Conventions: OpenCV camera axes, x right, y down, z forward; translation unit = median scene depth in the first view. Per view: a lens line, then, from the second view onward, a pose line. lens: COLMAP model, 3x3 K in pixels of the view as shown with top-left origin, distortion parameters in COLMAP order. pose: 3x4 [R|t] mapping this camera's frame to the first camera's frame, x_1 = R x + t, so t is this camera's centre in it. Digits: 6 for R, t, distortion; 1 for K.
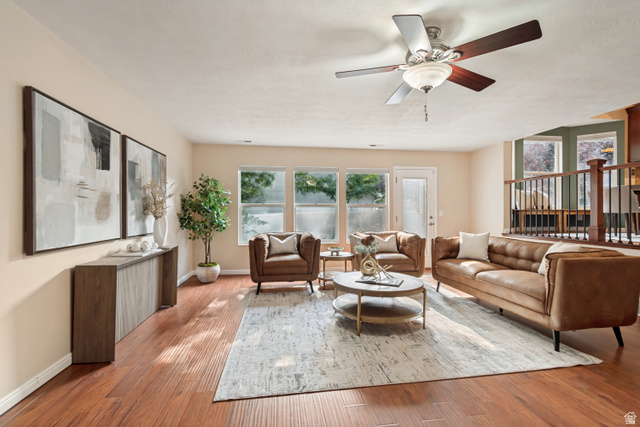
lens RADIAL K [[290.4, 0, 320.3], [0, 290.4, 212.4], [0, 0, 1]] dist [0.002574, -0.000341]
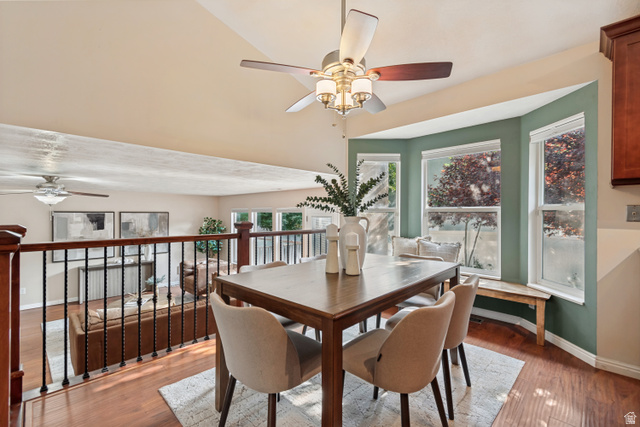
lens RADIAL K [[278.8, 0, 318.2], [0, 278.8, 215.4], [0, 0, 1]] dist [0.000958, -0.000282]
pose [[0.596896, 0.007864, -0.802280, 2.405032], [-0.002726, 0.999966, 0.007774, -0.301899], [0.802314, -0.002453, 0.596897, 1.098371]]
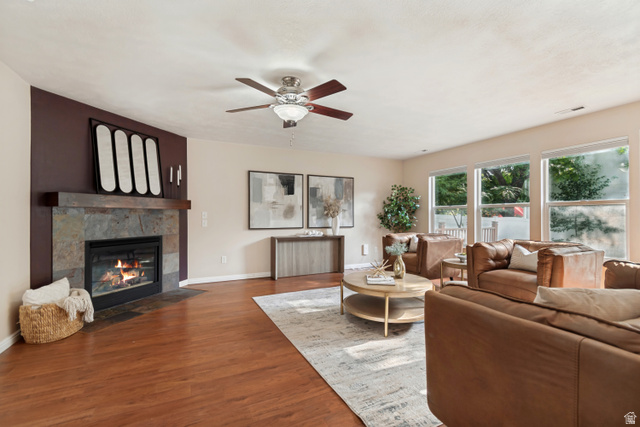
lens RADIAL K [[278.8, 0, 319.0], [0, 278.8, 215.5], [0, 0, 1]] dist [0.000958, -0.000282]
pose [[0.306545, 0.000392, -0.951856, 1.309239], [0.000581, 1.000000, 0.000599, 0.005509], [0.951856, -0.000736, 0.306545, 0.584023]]
